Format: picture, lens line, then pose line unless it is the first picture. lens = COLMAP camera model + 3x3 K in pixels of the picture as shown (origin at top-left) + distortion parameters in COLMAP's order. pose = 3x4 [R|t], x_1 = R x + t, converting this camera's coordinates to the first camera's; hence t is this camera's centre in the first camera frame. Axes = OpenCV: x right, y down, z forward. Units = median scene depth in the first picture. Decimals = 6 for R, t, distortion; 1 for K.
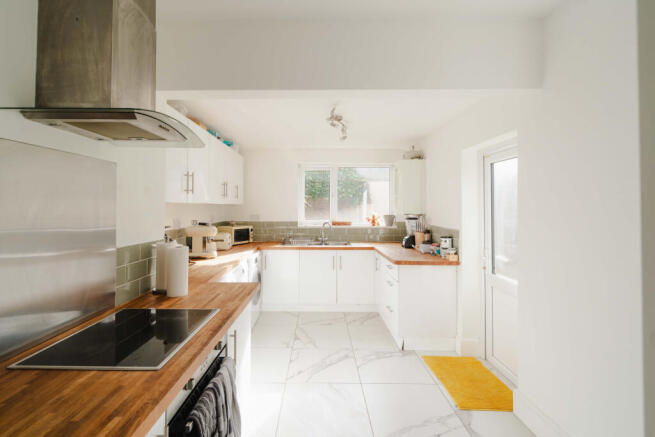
lens RADIAL K [[299.8, 0, 323.4], [0, 299.8, 213.8], [0, 0, 1]] dist [0.011945, 0.000626]
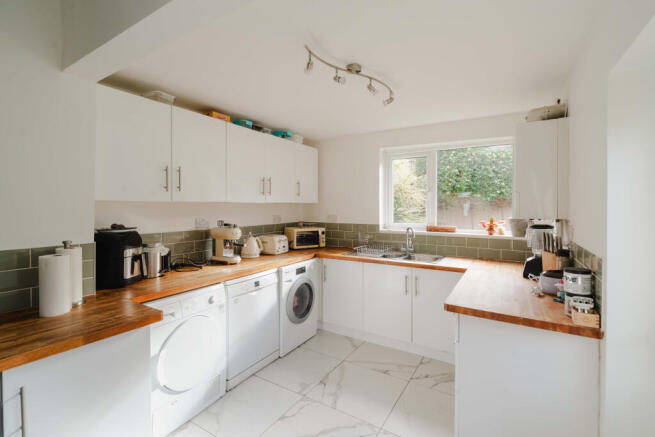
lens RADIAL K [[299.8, 0, 328.2], [0, 299.8, 216.2], [0, 0, 1]] dist [0.011945, 0.000626]
pose [[0.848915, 0.017388, -0.528243, 0.233827], [-0.011472, 0.999829, 0.014475, -0.006747], [0.528404, -0.006228, 0.848970, 0.281829]]
